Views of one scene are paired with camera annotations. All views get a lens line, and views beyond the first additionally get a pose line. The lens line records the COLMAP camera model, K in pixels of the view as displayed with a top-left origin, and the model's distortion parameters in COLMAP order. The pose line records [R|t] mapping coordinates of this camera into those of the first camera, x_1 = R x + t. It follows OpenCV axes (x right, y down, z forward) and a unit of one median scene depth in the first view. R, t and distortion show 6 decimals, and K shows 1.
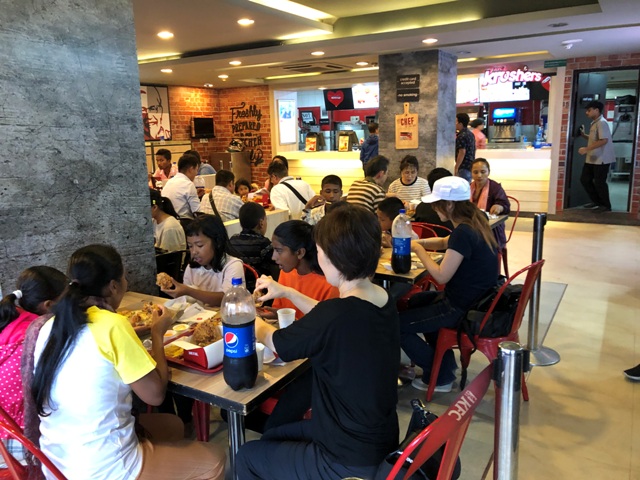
lens RADIAL K [[528.4, 0, 320.0], [0, 528.4, 240.0], [0, 0, 1]] dist [0.015593, -0.011345]
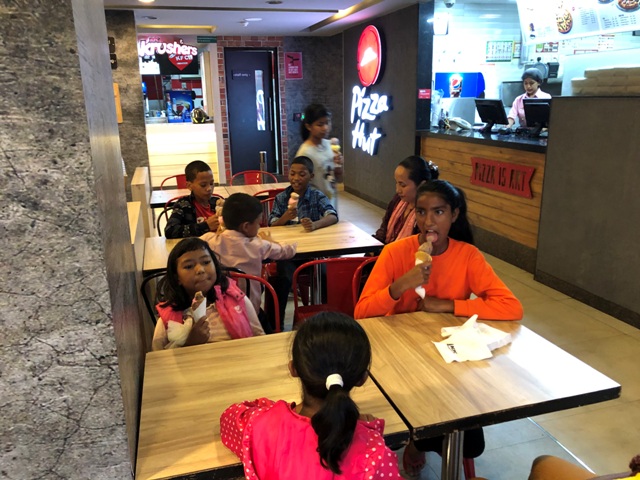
lens RADIAL K [[528.4, 0, 320.0], [0, 528.4, 240.0], [0, 0, 1]] dist [0.015593, -0.011345]
pose [[0.678426, -0.181808, 0.711817, -0.209017], [0.155129, 0.982500, 0.103092, -0.017025], [-0.718104, 0.040483, 0.694758, 0.126229]]
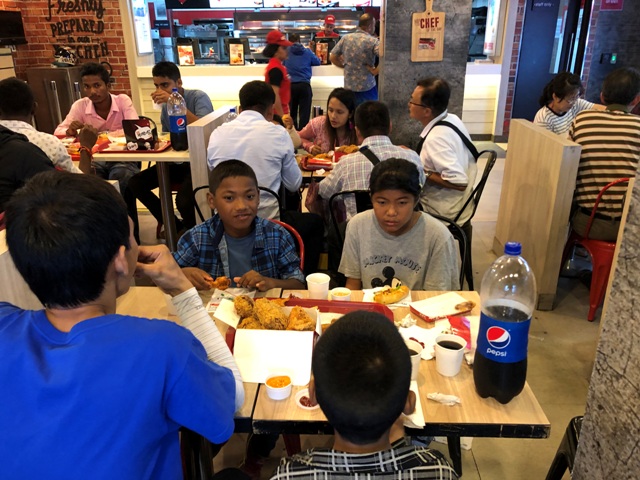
lens RADIAL K [[528.4, 0, 320.0], [0, 528.4, 240.0], [0, 0, 1]] dist [0.015593, -0.011345]
pose [[0.879619, -0.150734, 0.451164, -0.281943], [0.080552, 0.981968, 0.171028, -0.053503], [-0.468808, -0.114097, 0.875900, 0.317644]]
